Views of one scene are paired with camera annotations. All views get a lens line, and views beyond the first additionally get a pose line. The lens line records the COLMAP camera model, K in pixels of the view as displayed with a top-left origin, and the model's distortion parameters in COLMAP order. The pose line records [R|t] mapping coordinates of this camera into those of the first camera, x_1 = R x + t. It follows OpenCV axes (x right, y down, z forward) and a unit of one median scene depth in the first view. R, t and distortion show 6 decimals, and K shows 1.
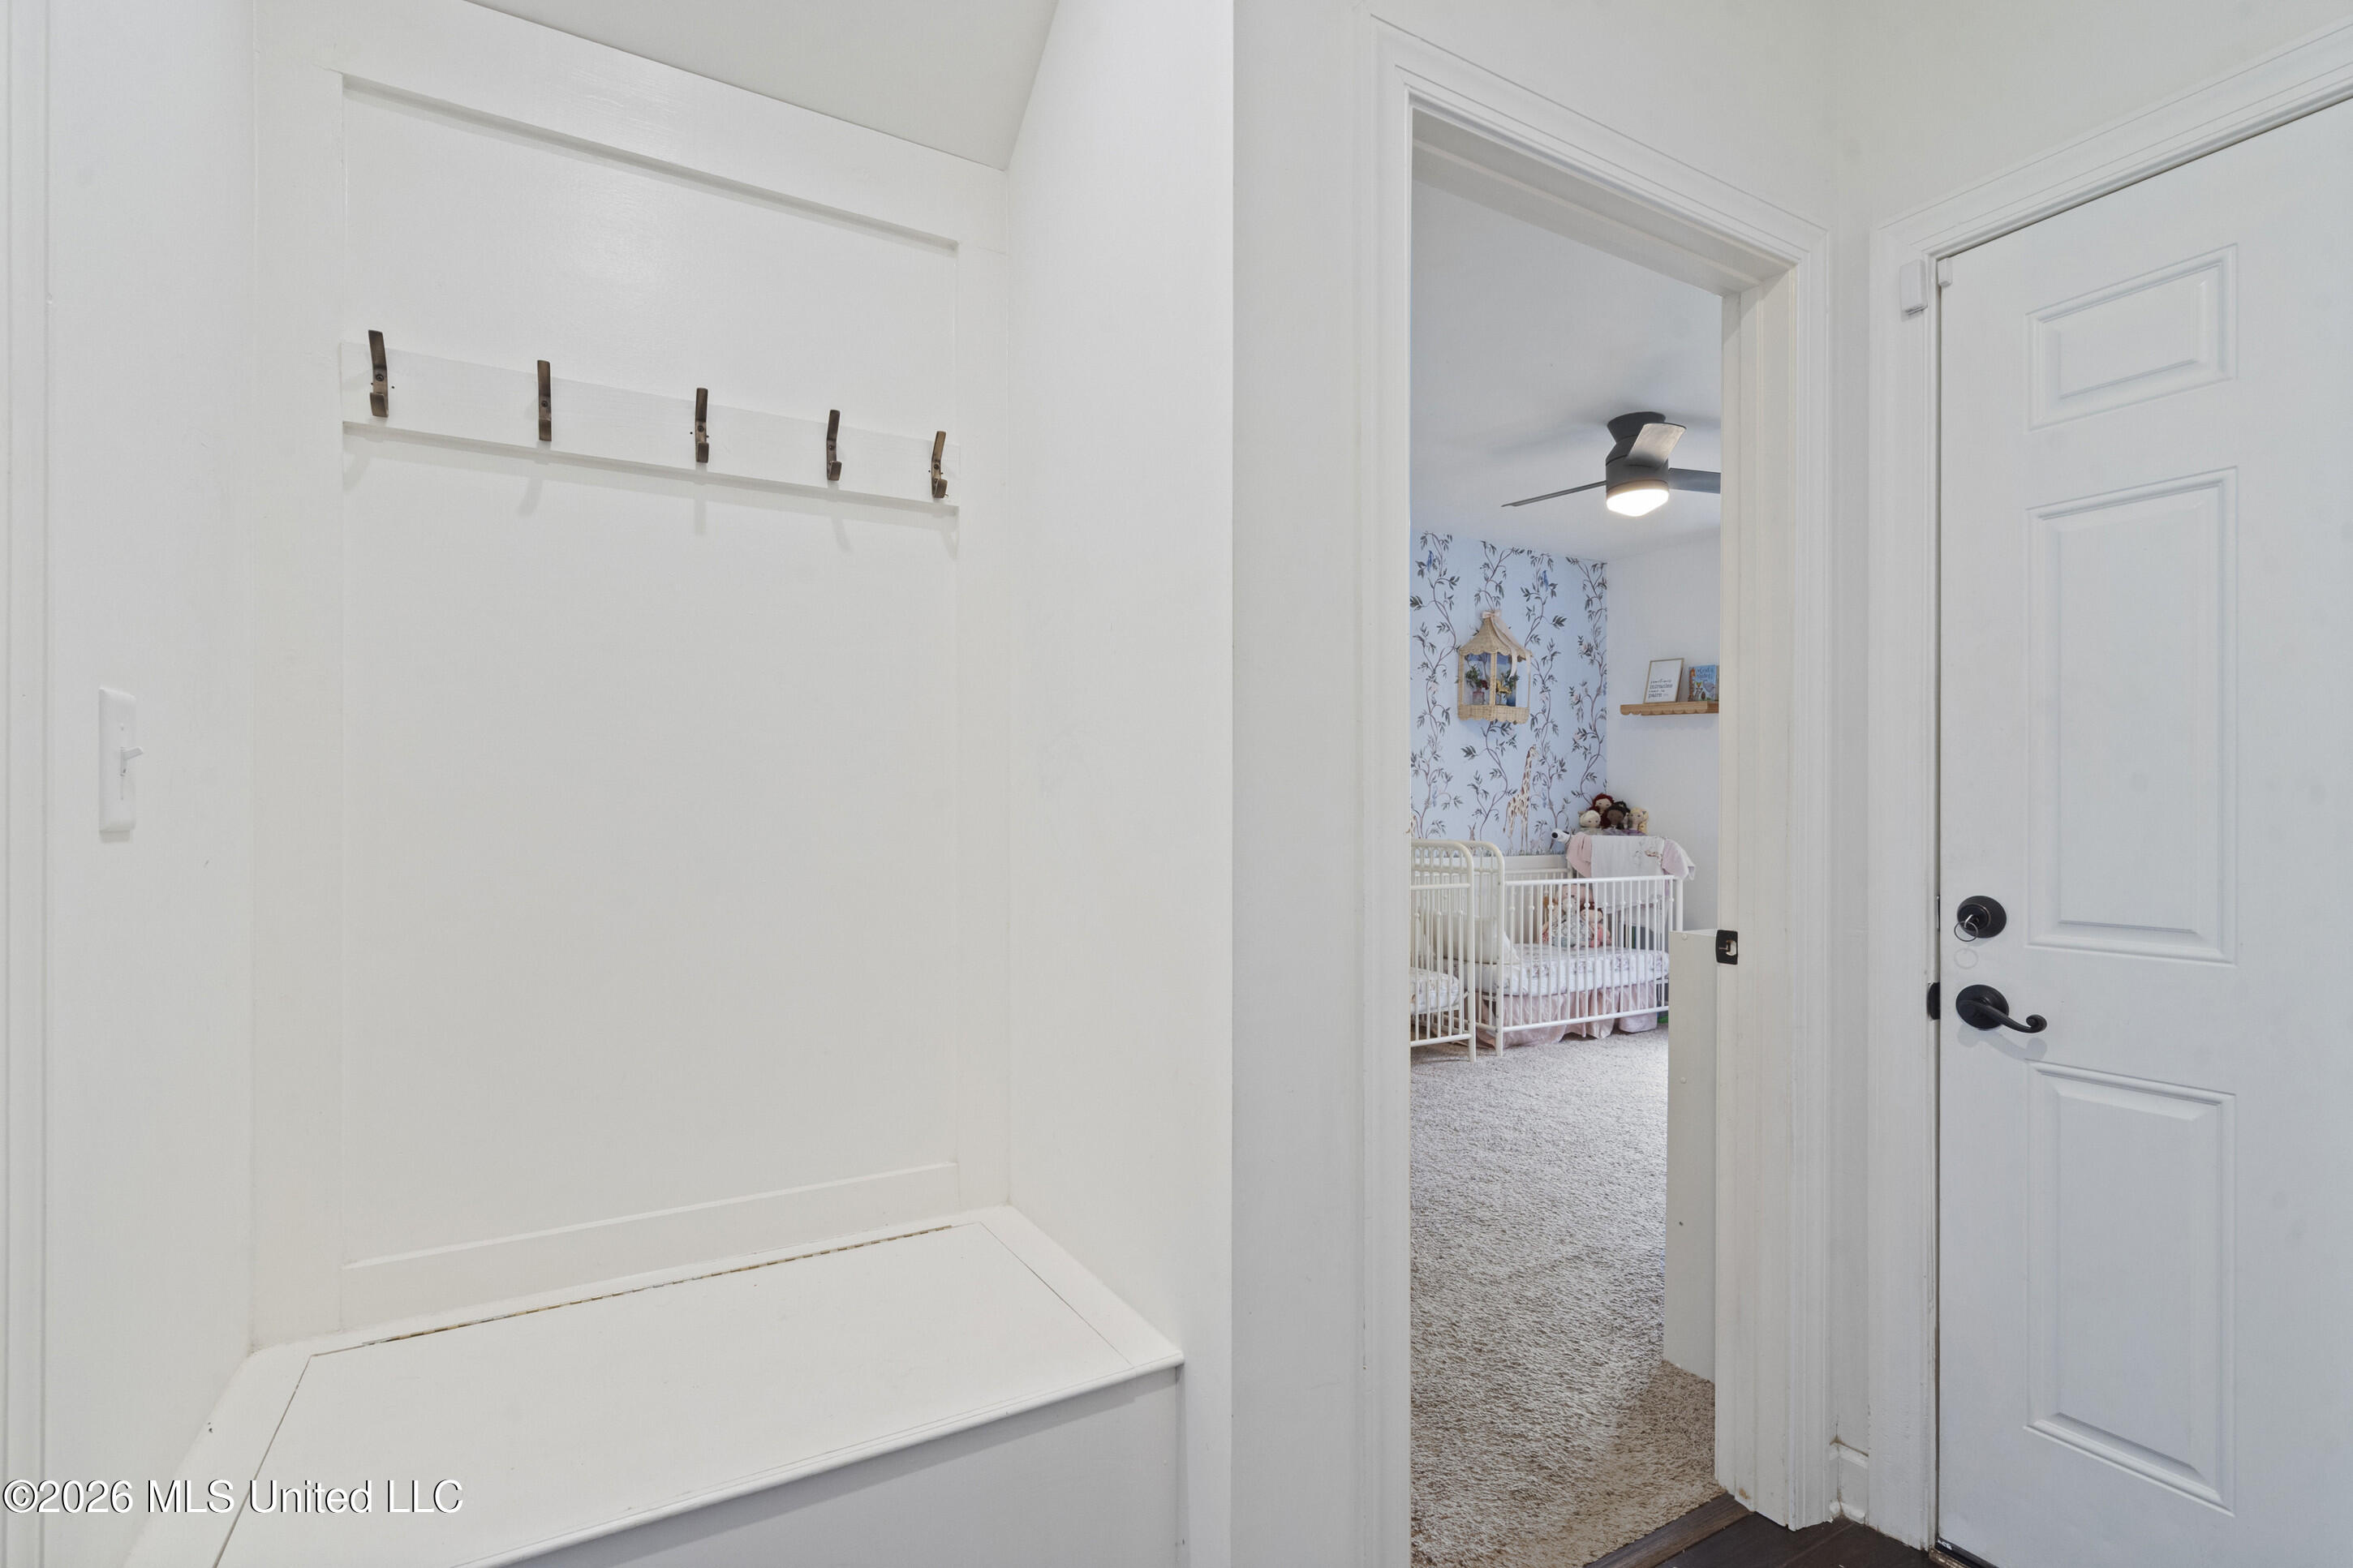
lens RADIAL K [[1077.5, 0, 1161.2], [0, 1077.5, 809.3], [0, 0, 1]] dist [-0.002217, 0.000042]
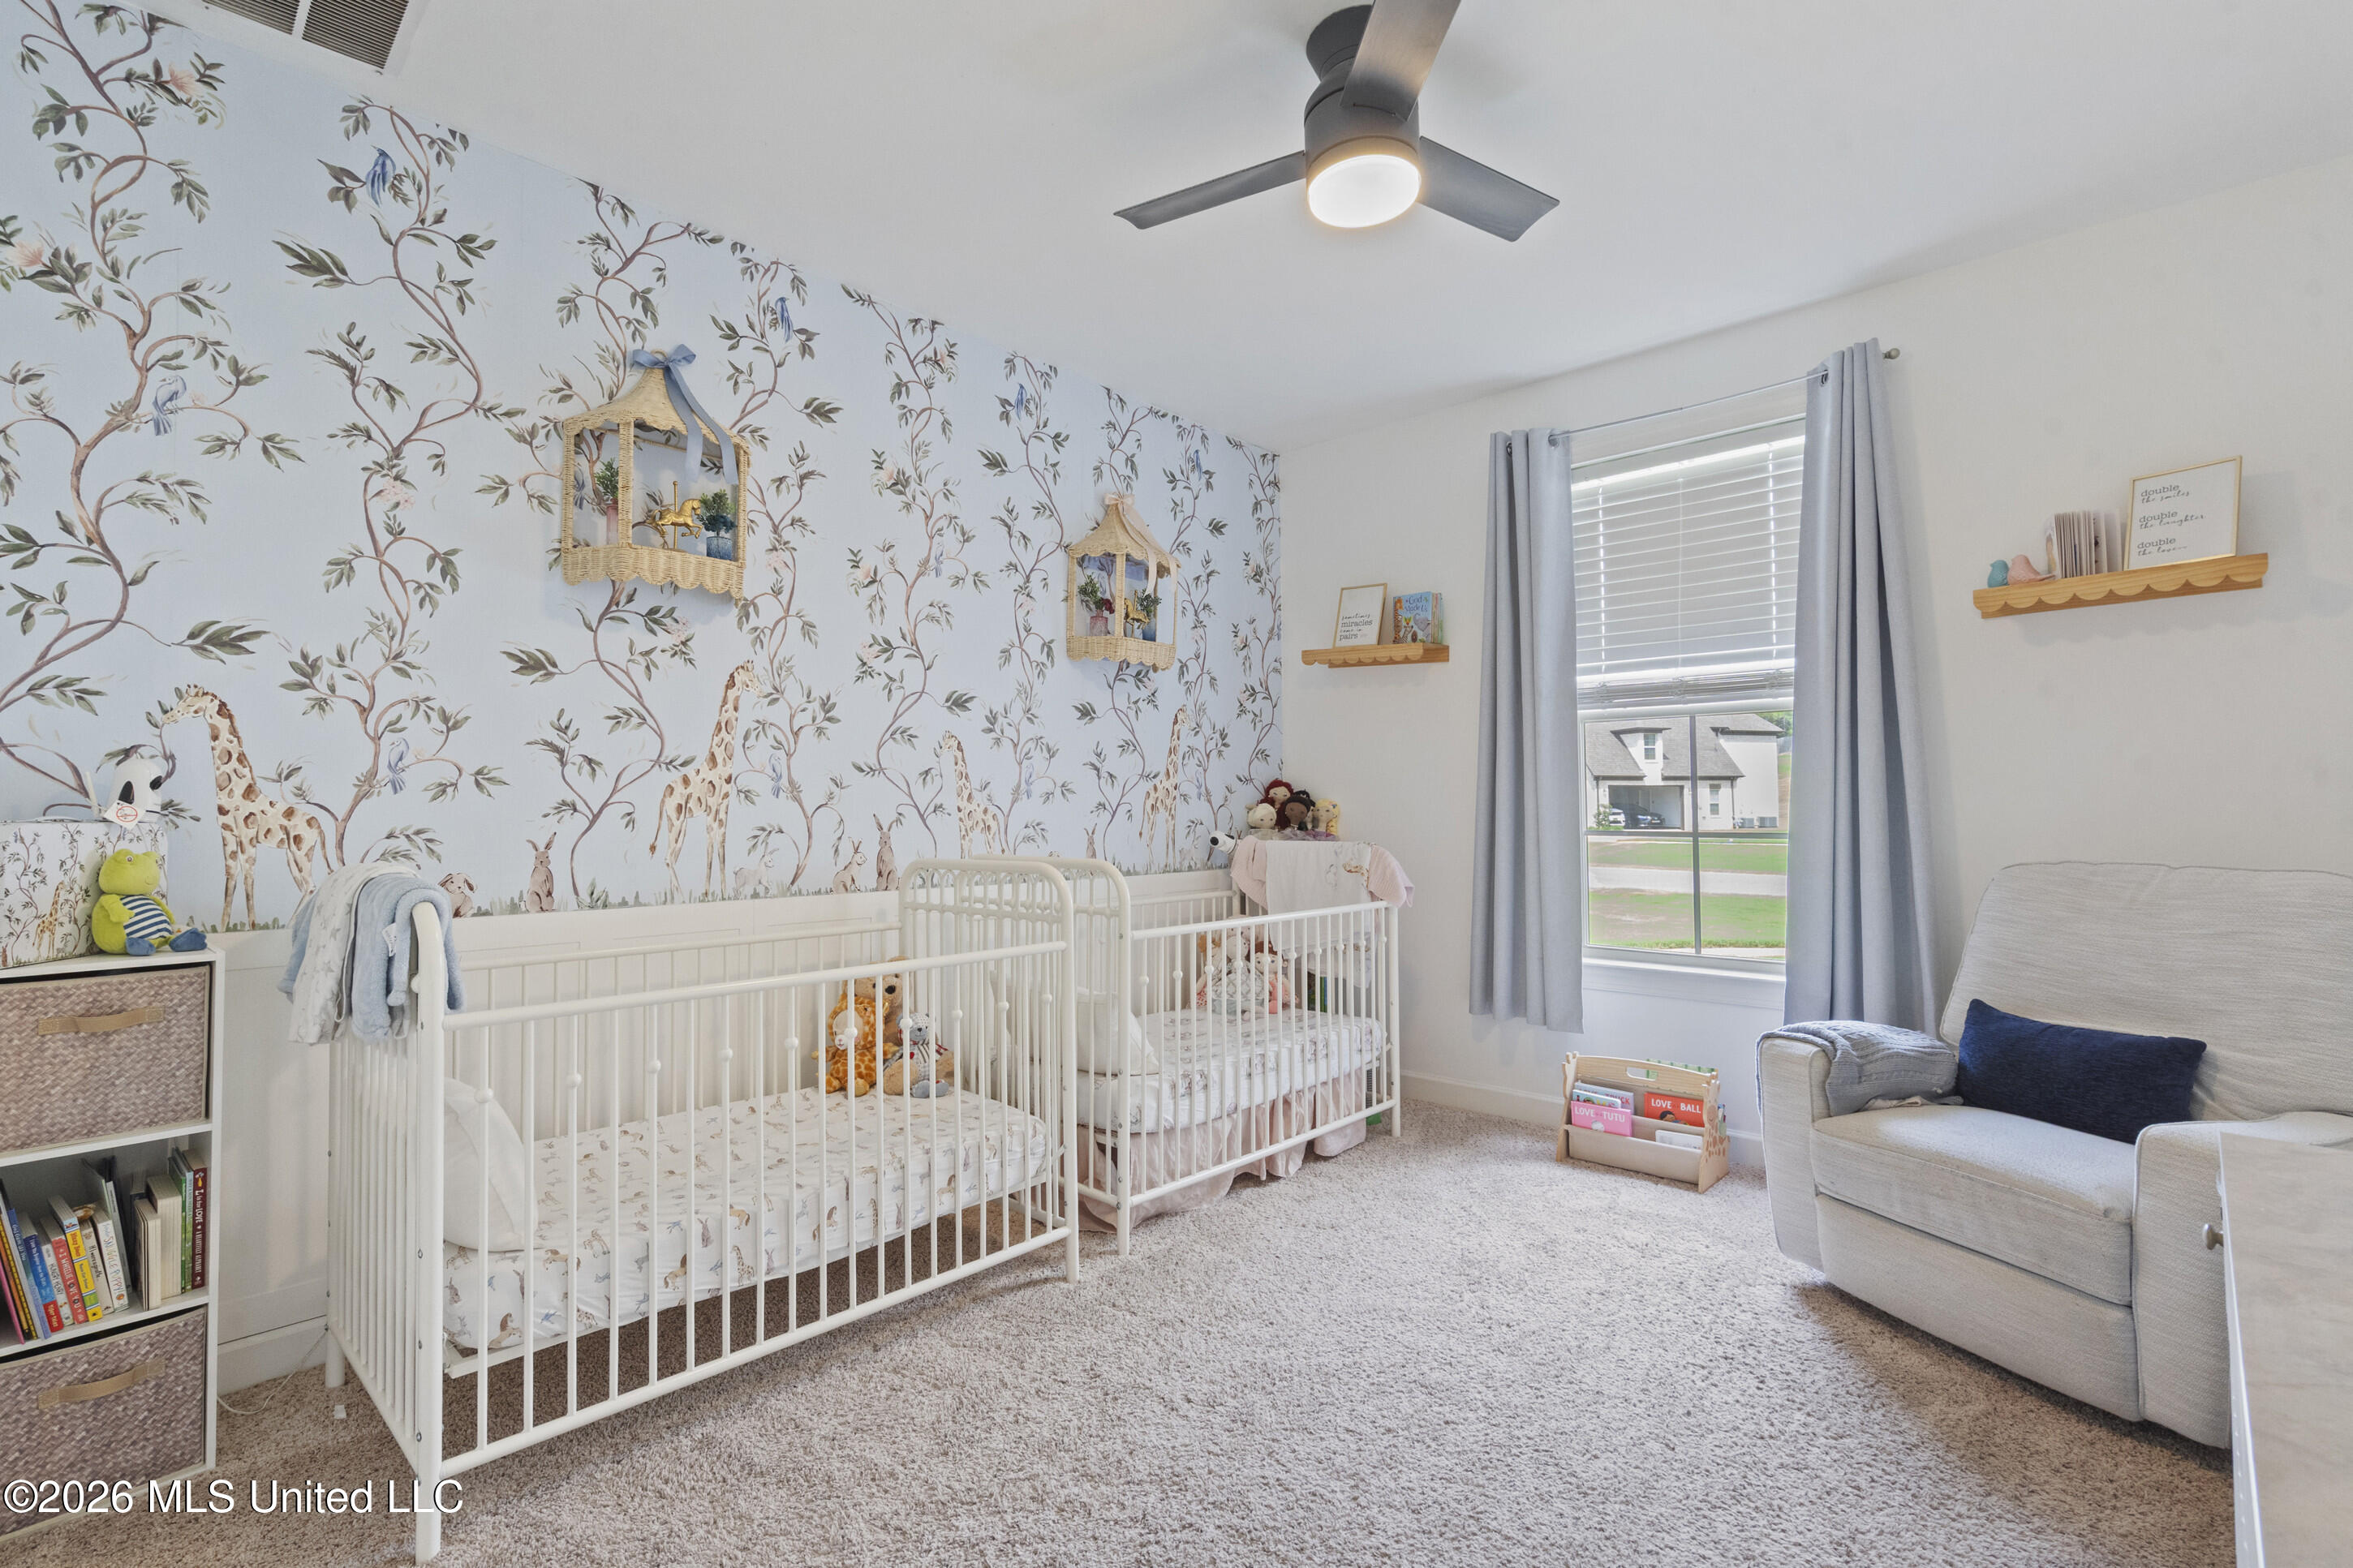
lens RADIAL K [[1077.5, 0, 1173.7], [0, 1077.5, 784.8], [0, 0, 1]] dist [-0.002217, 0.000042]
pose [[0.951062, -0.001093, 0.308998, 0.141622], [0.007913, 0.999752, -0.020821, 0.002943], [-0.308899, 0.022247, 0.950835, 0.389840]]
